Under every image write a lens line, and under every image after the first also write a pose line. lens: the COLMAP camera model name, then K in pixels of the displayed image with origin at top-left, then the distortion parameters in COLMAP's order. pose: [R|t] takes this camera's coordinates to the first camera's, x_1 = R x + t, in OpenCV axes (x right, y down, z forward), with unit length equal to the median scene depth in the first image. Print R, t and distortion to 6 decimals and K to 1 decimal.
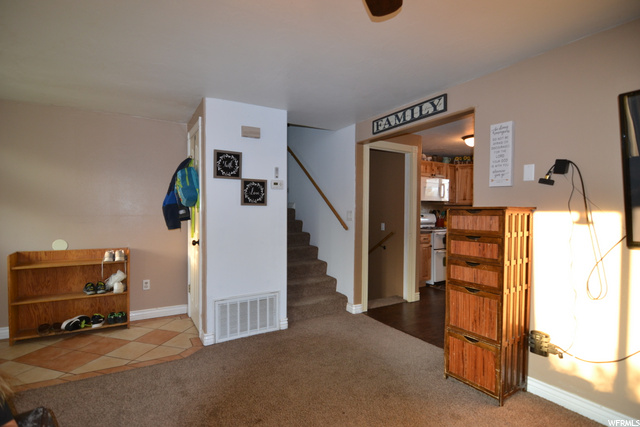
lens RADIAL K [[310.6, 0, 320.0], [0, 310.6, 213.5], [0, 0, 1]] dist [-0.021505, -0.000683]
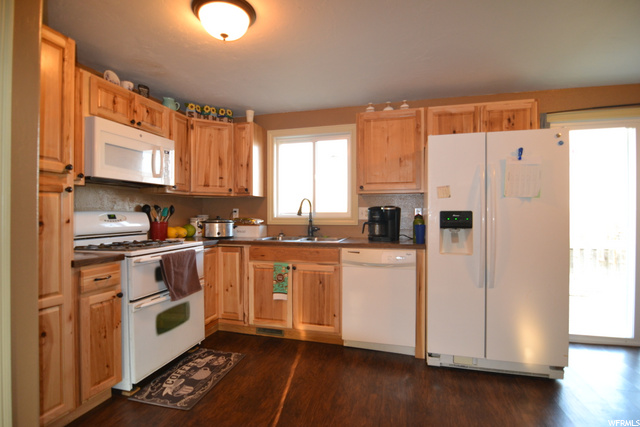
lens RADIAL K [[310.6, 0, 320.0], [0, 310.6, 213.5], [0, 0, 1]] dist [-0.021505, -0.000683]
pose [[0.717132, -0.005755, 0.696913, 0.242922], [0.012258, 0.999915, -0.004356, 0.008276], [-0.696829, 0.011667, 0.717142, 0.496029]]
